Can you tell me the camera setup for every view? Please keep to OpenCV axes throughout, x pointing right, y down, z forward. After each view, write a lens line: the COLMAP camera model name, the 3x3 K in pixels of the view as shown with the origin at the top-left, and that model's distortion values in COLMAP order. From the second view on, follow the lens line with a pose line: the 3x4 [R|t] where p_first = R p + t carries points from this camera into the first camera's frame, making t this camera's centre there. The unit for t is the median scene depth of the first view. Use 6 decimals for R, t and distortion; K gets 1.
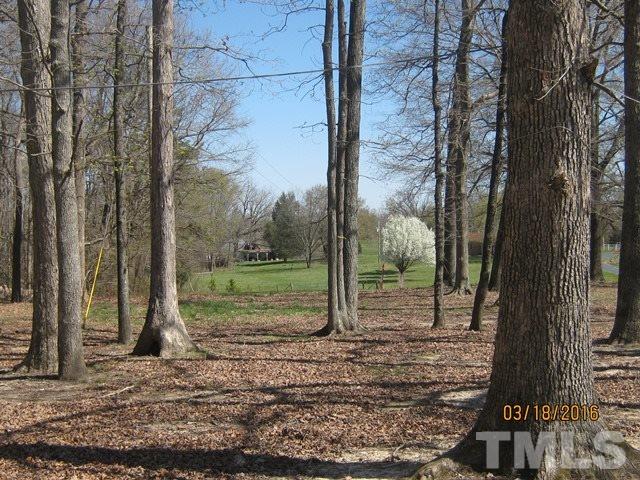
lens RADIAL K [[981.9, 0, 320.0], [0, 981.9, 240.0], [0, 0, 1]] dist [-0.090260, -0.020495]
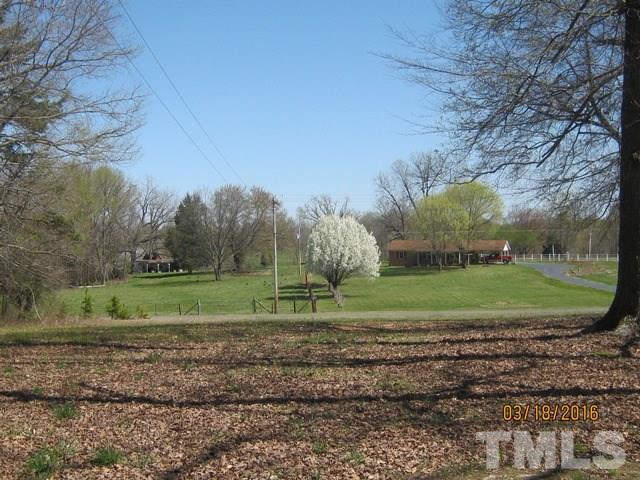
lens RADIAL K [[981.9, 0, 320.0], [0, 981.9, 240.0], [0, 0, 1]] dist [-0.090260, -0.020495]
pose [[0.995338, 0.003615, 0.096385, -0.004538], [-0.002441, 0.999921, -0.012298, 0.003113], [-0.096422, 0.012005, 0.995268, 0.125766]]
